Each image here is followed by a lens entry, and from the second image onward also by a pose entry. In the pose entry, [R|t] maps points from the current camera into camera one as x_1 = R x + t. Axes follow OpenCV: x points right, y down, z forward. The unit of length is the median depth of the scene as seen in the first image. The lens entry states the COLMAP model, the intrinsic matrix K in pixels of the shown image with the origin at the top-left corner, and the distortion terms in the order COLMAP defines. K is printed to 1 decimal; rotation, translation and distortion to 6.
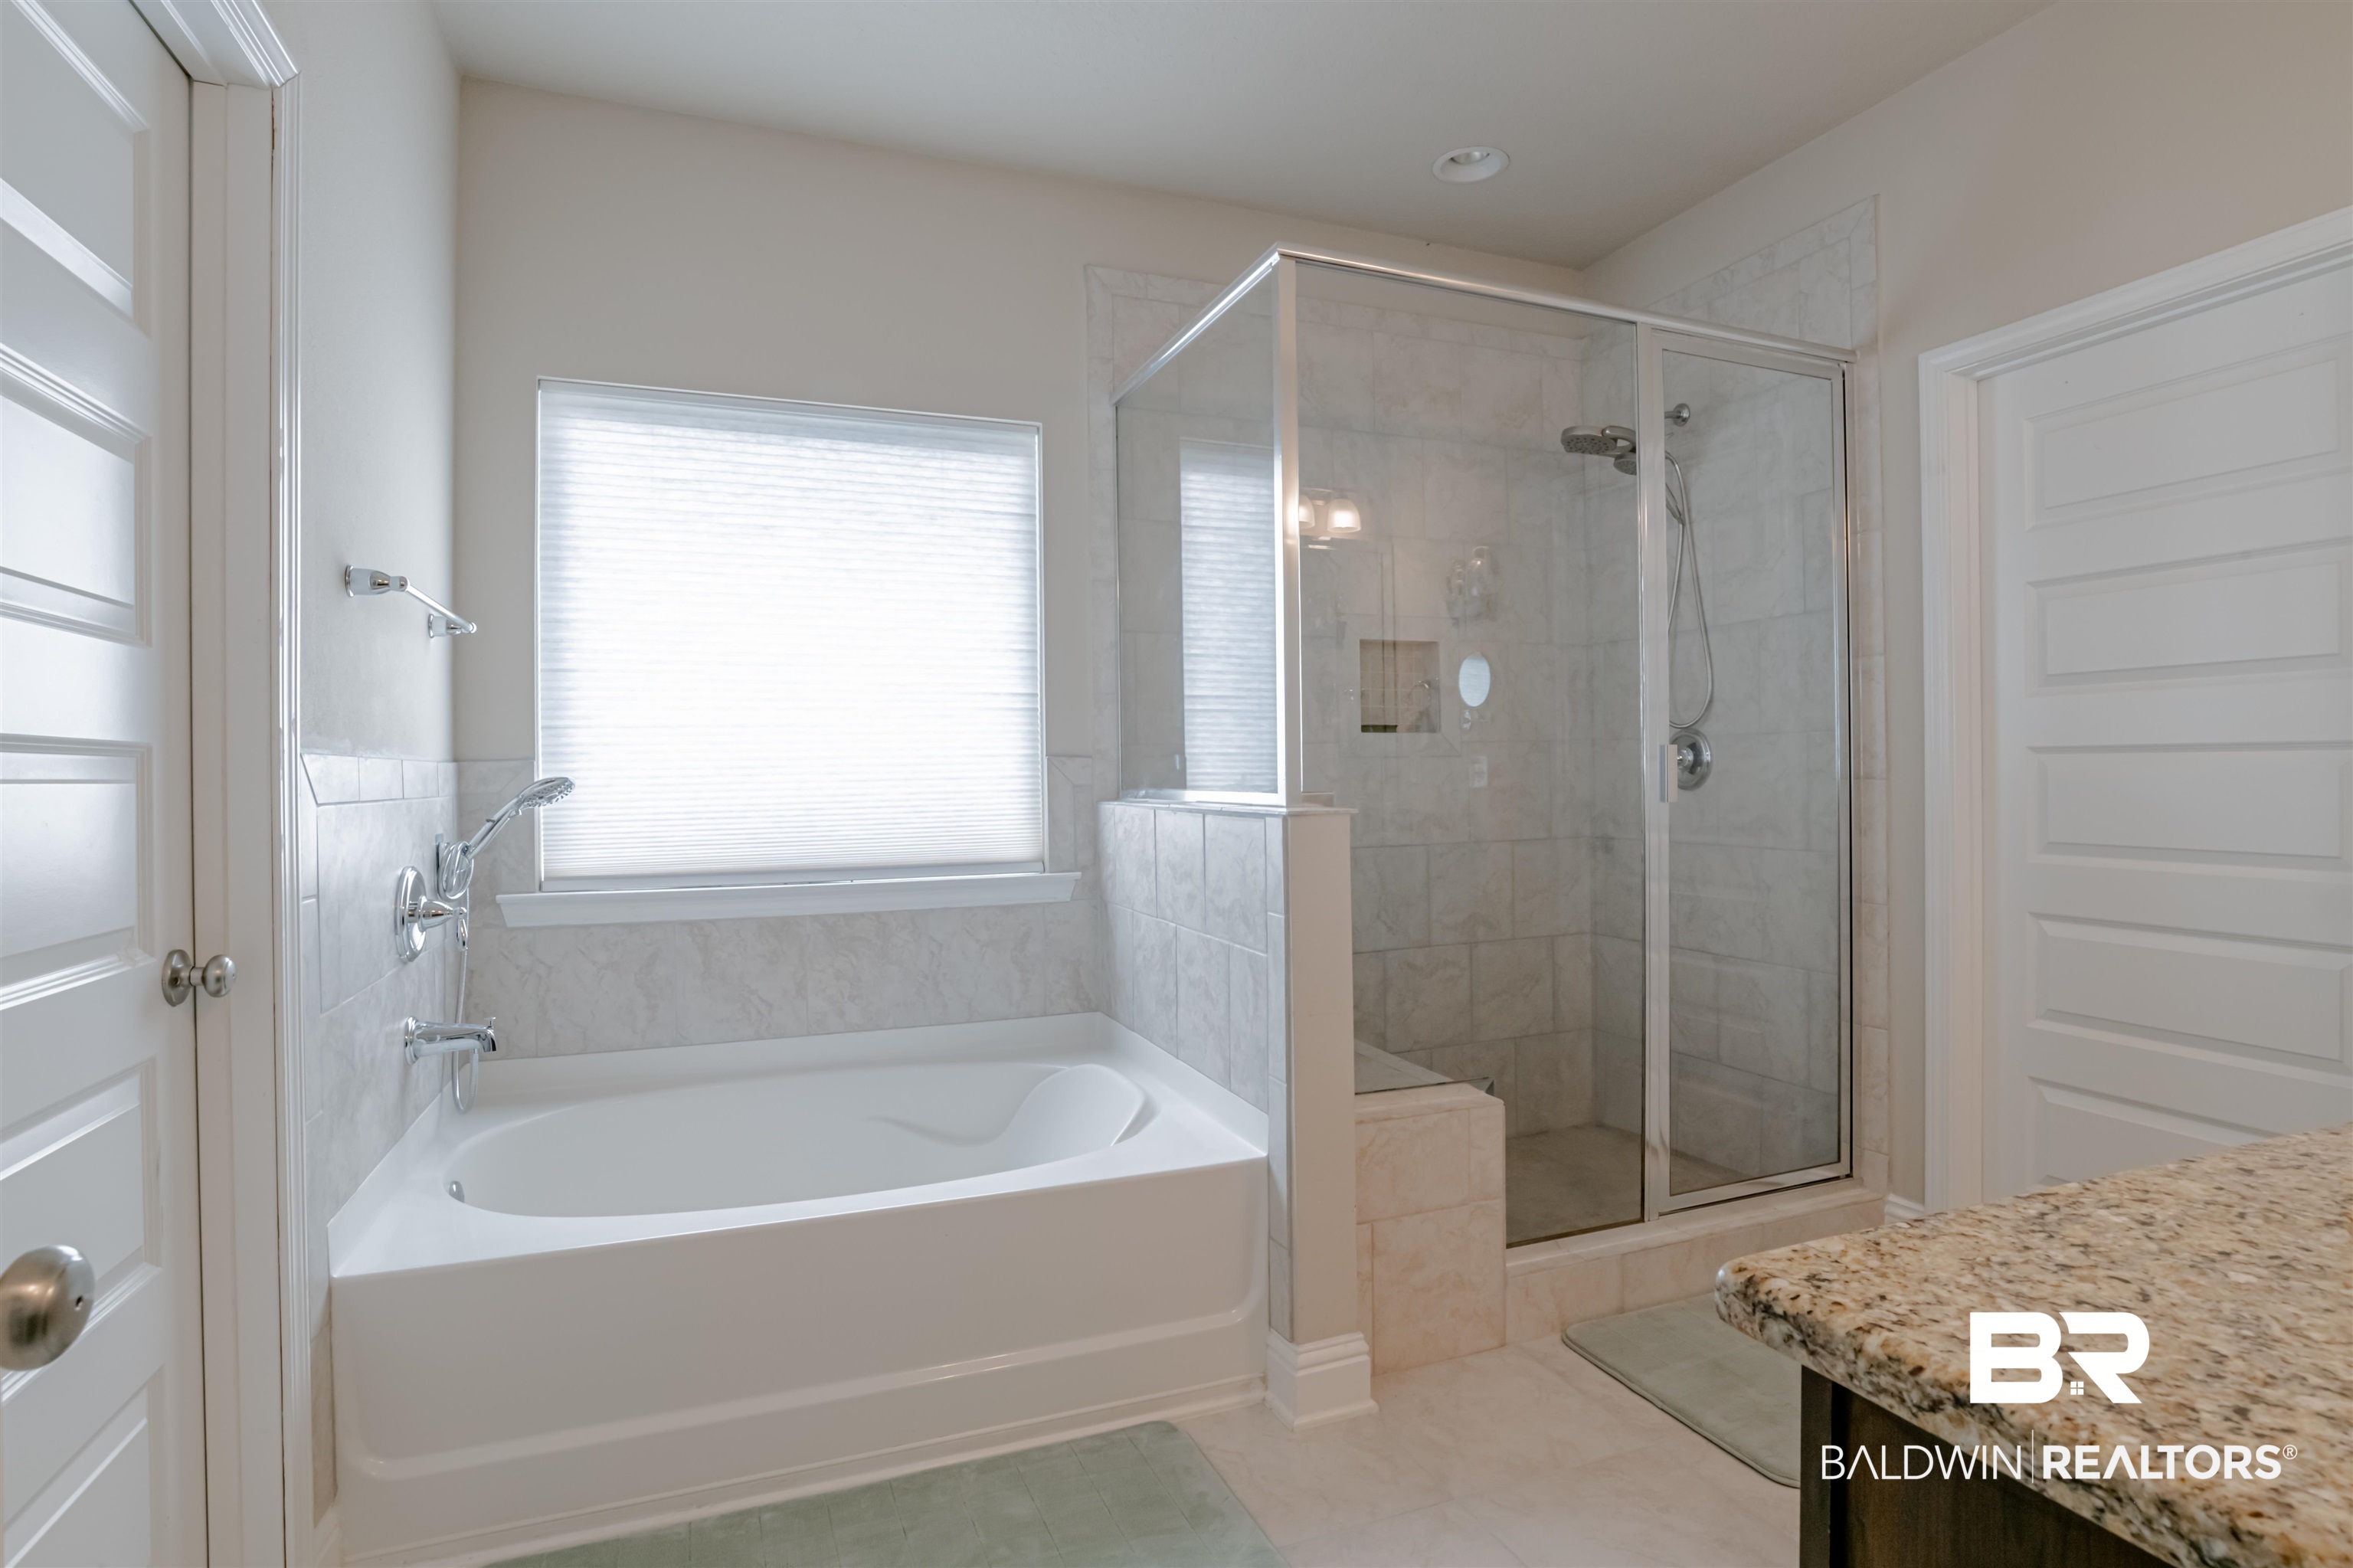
lens RADIAL K [[1207.1, 0, 1182.5], [0, 1207.1, 774.3], [0, 0, 1]] dist [-0.048330, 0.021147]
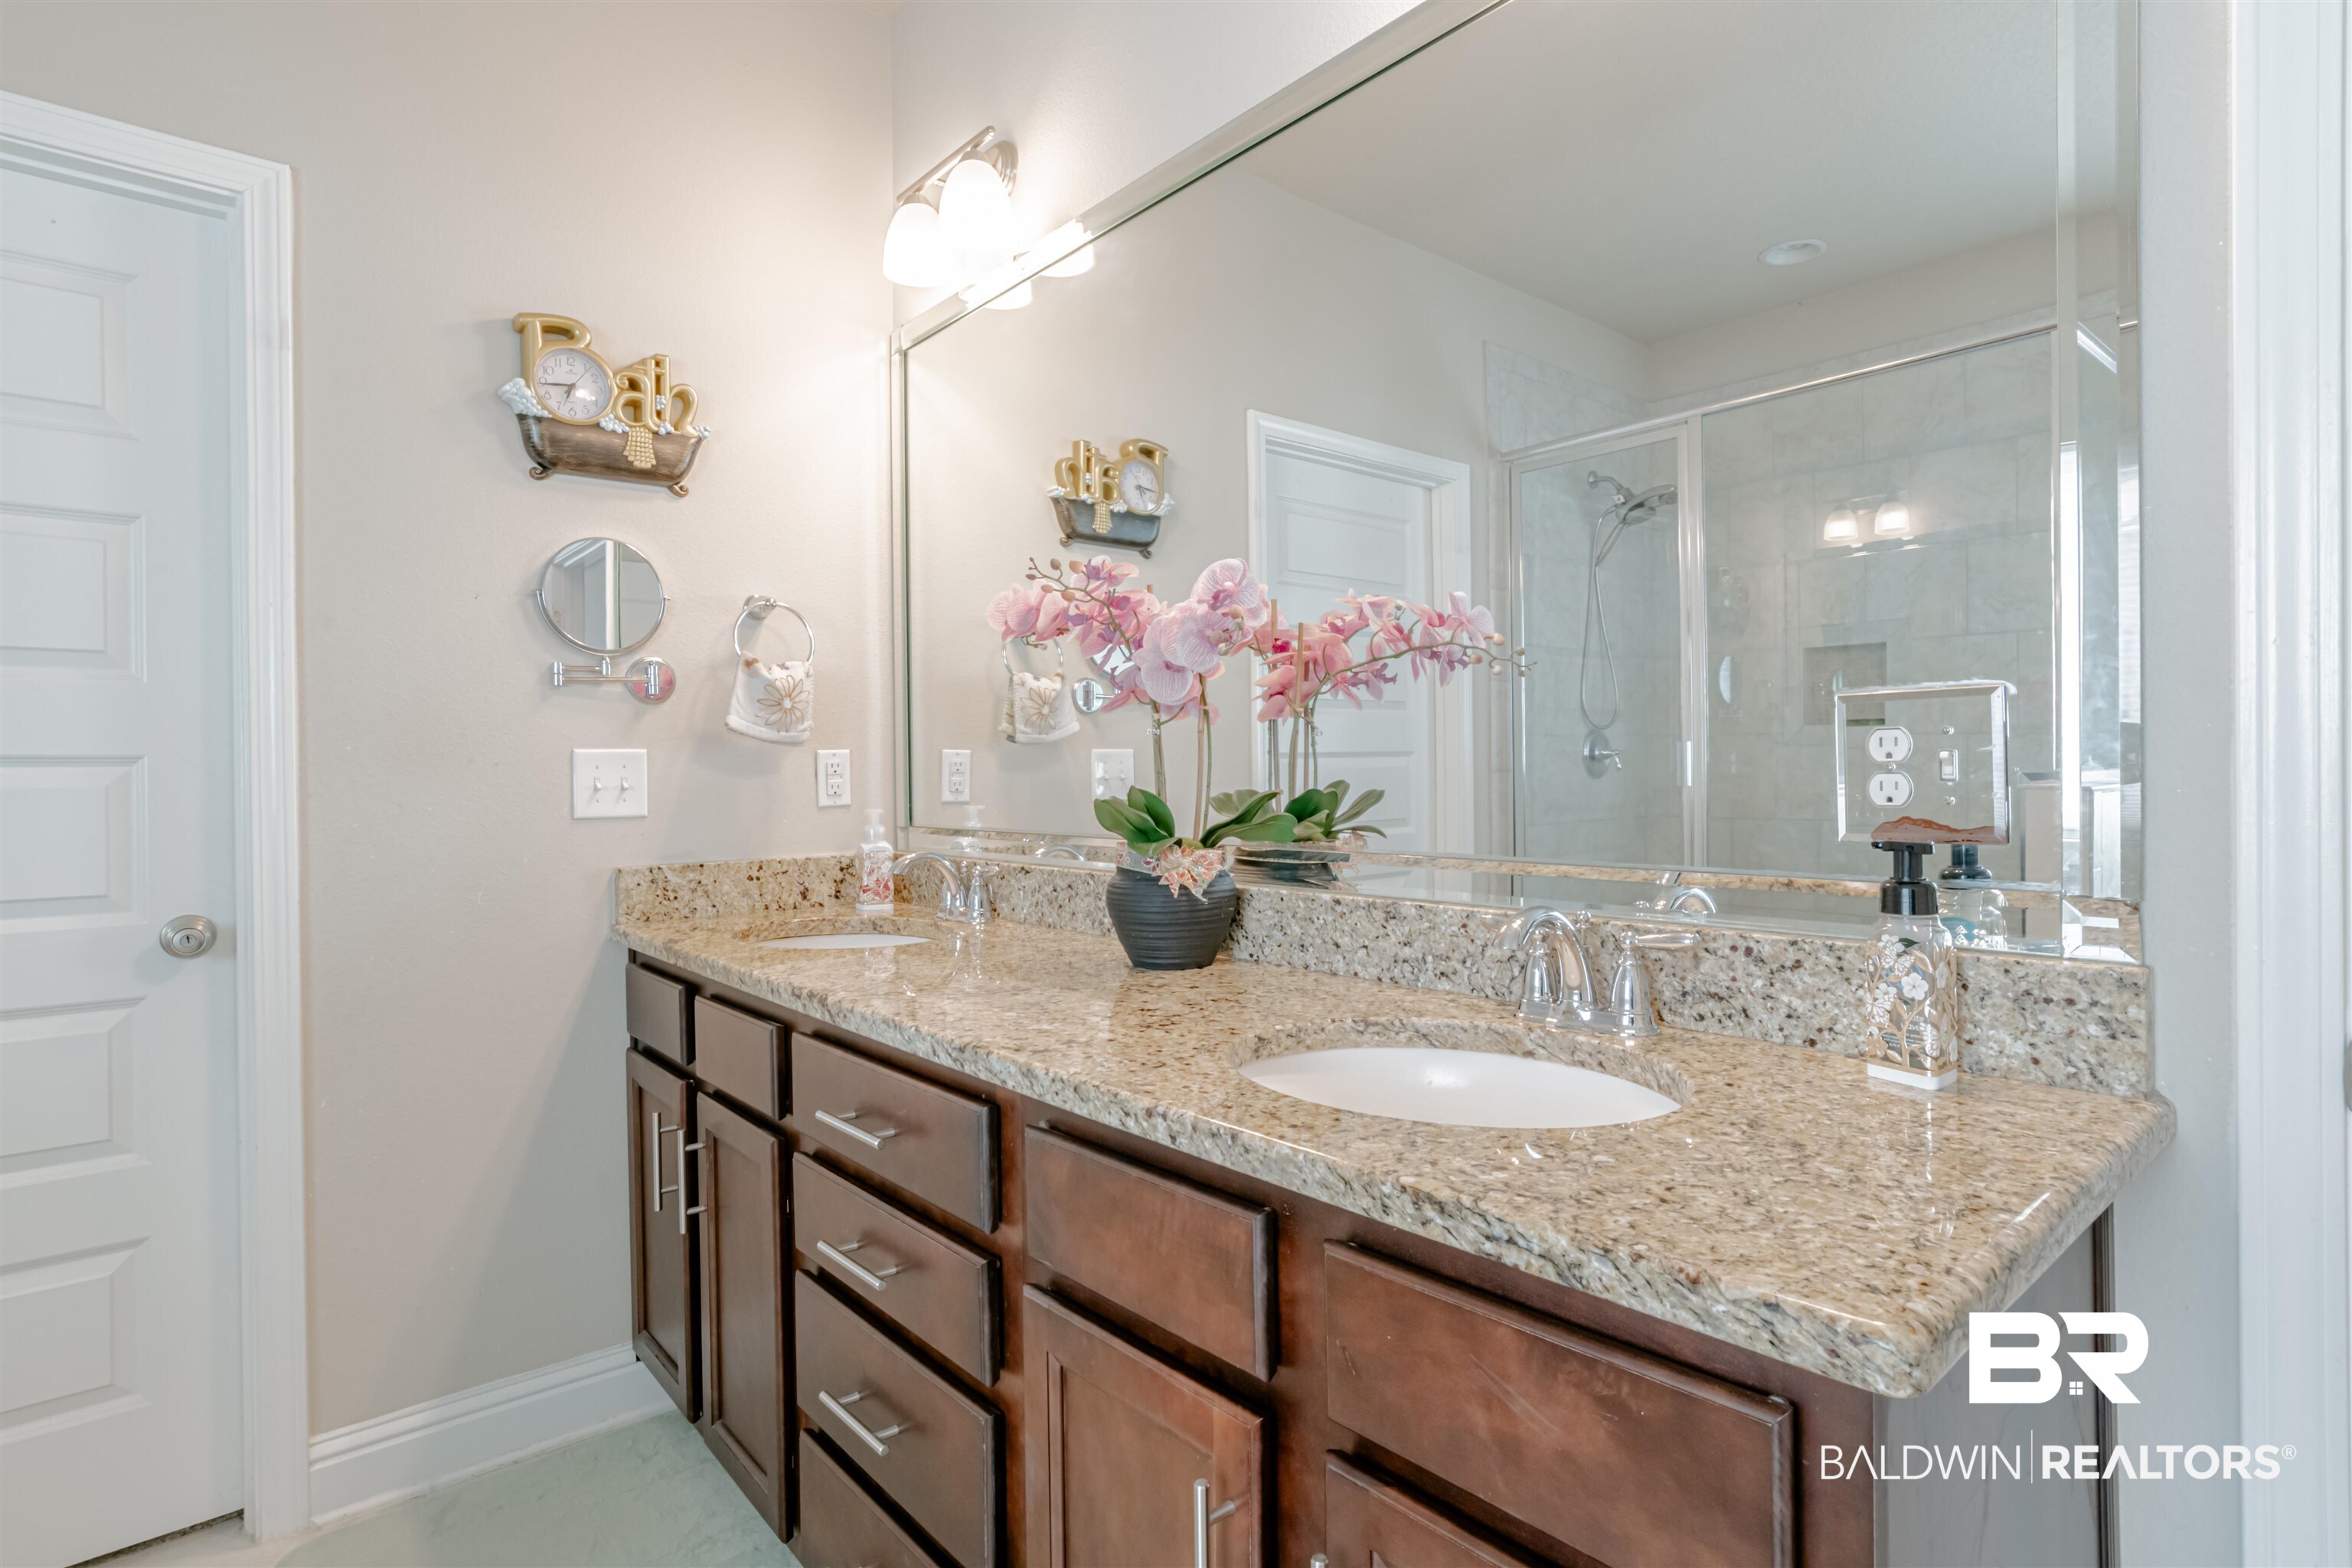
lens RADIAL K [[1206.5, 0, 1182.4], [0, 1206.5, 773.8], [0, 0, 1]] dist [-0.048330, 0.021147]
pose [[-0.333099, 0.007747, 0.942860, -0.178880], [0.018323, 0.999831, -0.001742, -0.001746], [-0.942714, 0.016696, -0.333184, 1.764314]]
